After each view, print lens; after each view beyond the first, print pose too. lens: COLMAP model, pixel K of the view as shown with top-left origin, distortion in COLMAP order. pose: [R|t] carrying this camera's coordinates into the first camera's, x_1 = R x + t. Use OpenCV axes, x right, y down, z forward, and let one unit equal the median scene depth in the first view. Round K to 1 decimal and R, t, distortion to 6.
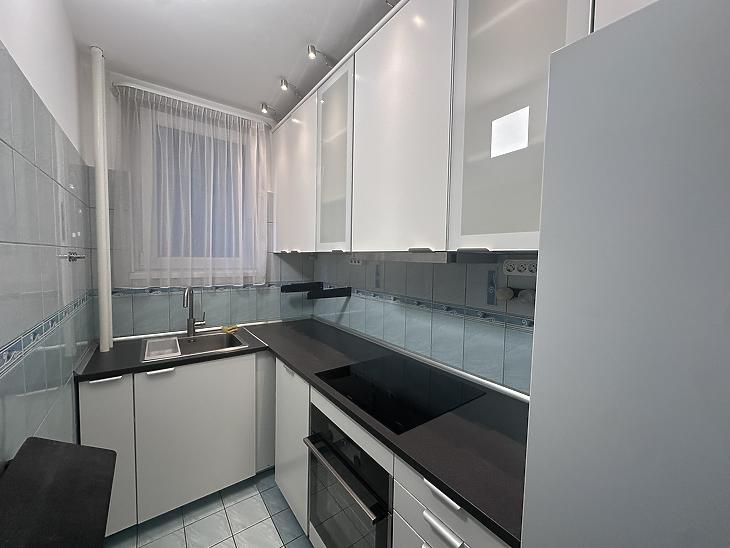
lens RADIAL K [[292.0, 0, 366.4], [0, 292.0, 273.6], [0, 0, 1]] dist [-0.003539, 0.000034]
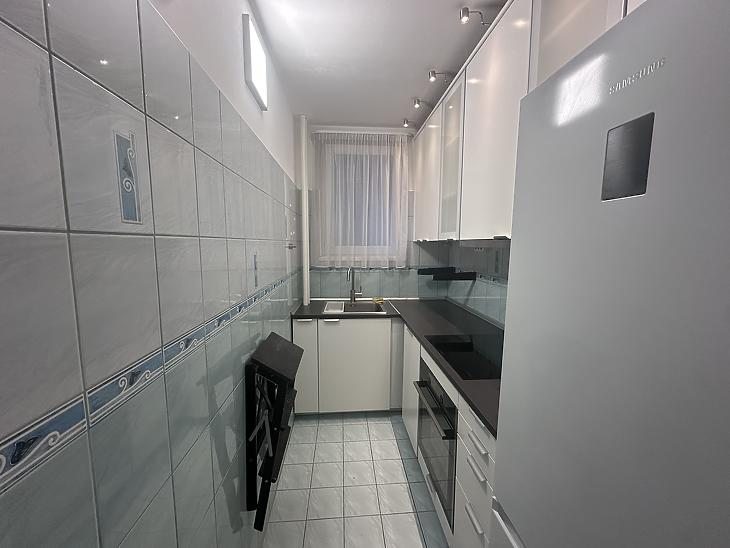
lens RADIAL K [[292.0, 0, 363.5], [0, 292.0, 274.4], [0, 0, 1]] dist [-0.003539, 0.000034]
pose [[0.845732, 0.041386, -0.532000, 0.208122], [-0.017771, 0.998619, 0.049436, 0.010895], [0.533311, -0.032355, 0.845300, -0.173817]]
